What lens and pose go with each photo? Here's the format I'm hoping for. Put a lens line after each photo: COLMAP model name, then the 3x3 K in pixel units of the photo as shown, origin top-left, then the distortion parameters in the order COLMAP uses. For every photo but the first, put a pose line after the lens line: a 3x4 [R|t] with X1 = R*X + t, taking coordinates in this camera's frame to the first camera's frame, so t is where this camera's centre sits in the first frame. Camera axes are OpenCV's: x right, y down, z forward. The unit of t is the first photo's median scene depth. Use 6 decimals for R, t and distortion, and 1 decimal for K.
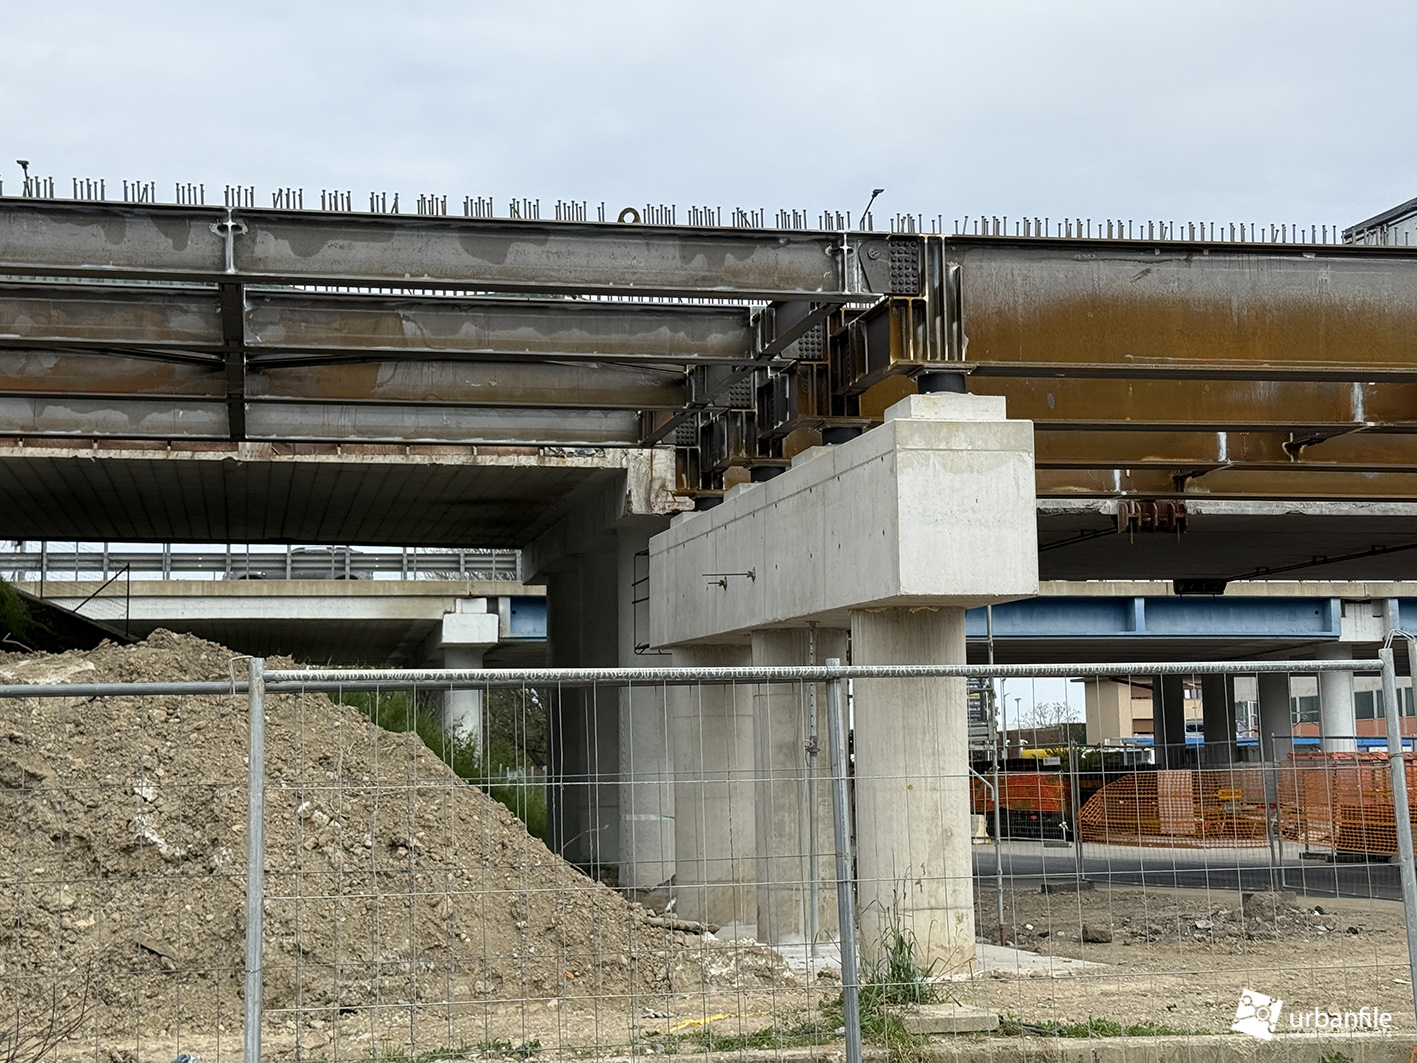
lens RADIAL K [[2257.3, 0, 708.5], [0, 2257.3, 531.5], [0, 0, 1]] dist [0.219457, -0.458983]
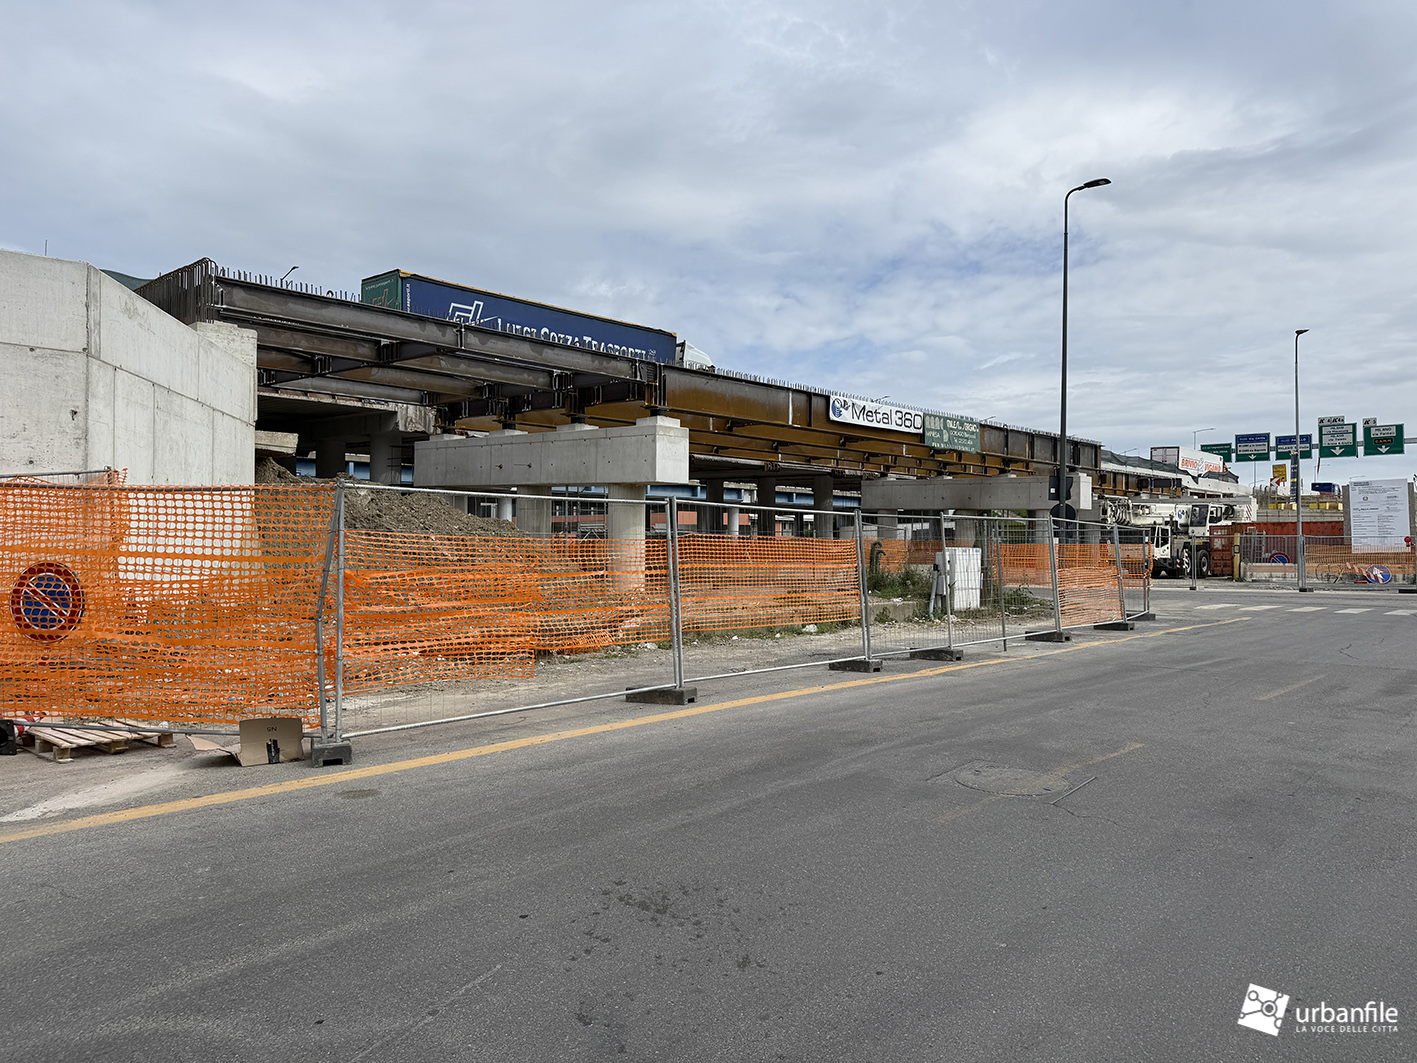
lens RADIAL K [[1012.9, 0, 708.5], [0, 1012.9, 531.5], [0, 0, 1]] dist [0.063047, -0.000359]
pose [[0.815850, 0.032098, 0.577372, -0.629915], [-0.086540, 0.993991, 0.067024, -0.003025], [-0.571751, -0.104647, 0.813726, -0.169079]]
